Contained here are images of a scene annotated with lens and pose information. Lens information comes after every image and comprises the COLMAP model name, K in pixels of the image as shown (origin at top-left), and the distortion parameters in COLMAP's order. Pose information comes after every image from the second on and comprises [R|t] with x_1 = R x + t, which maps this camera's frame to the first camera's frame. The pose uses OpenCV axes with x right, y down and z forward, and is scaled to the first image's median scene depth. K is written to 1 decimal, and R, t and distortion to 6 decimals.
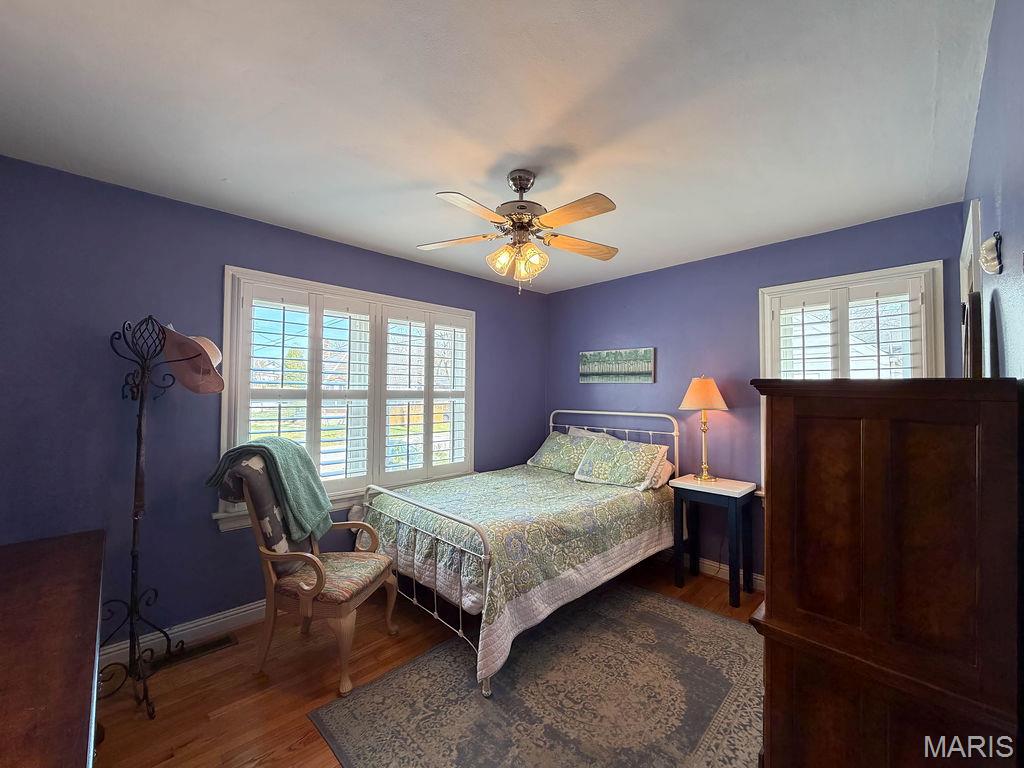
lens RADIAL K [[412.0, 0, 518.0], [0, 412.0, 385.1], [0, 0, 1]] dist [0.002420, 0.000217]
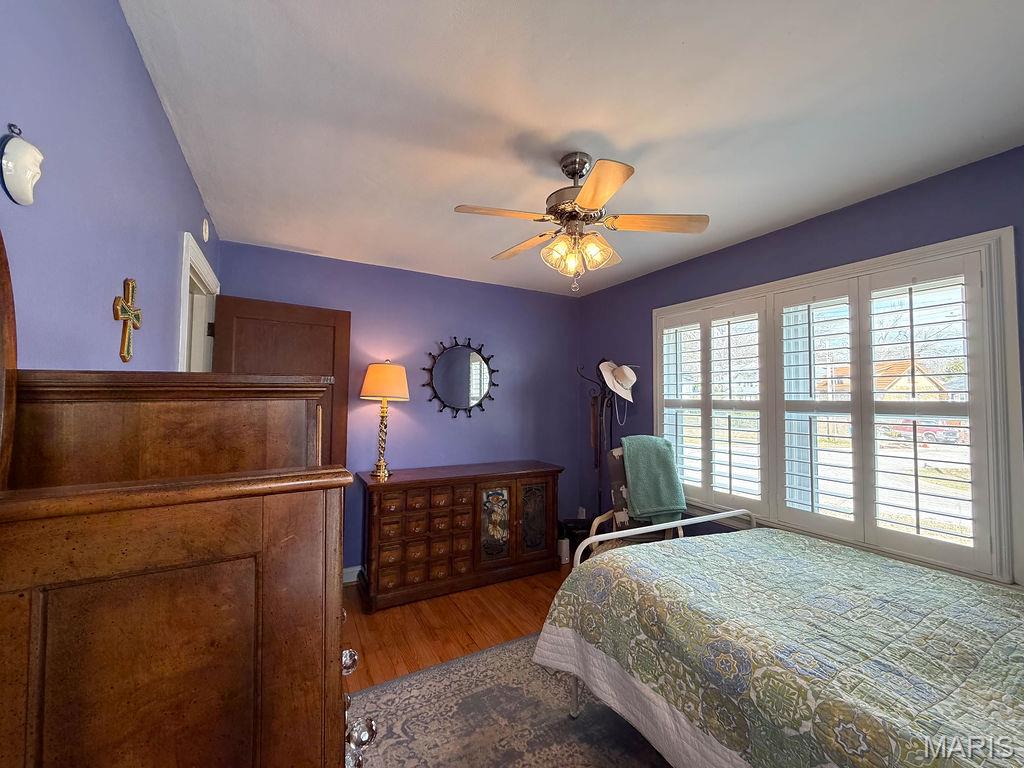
lens RADIAL K [[412.0, 0, 502.9], [0, 412.0, 386.5], [0, 0, 1]] dist [0.002420, 0.000217]
pose [[-0.297891, -0.041162, -0.953712, 0.612328], [0.005864, 0.998972, -0.044947, 0.018667], [0.954582, -0.018982, -0.297344, 0.757895]]
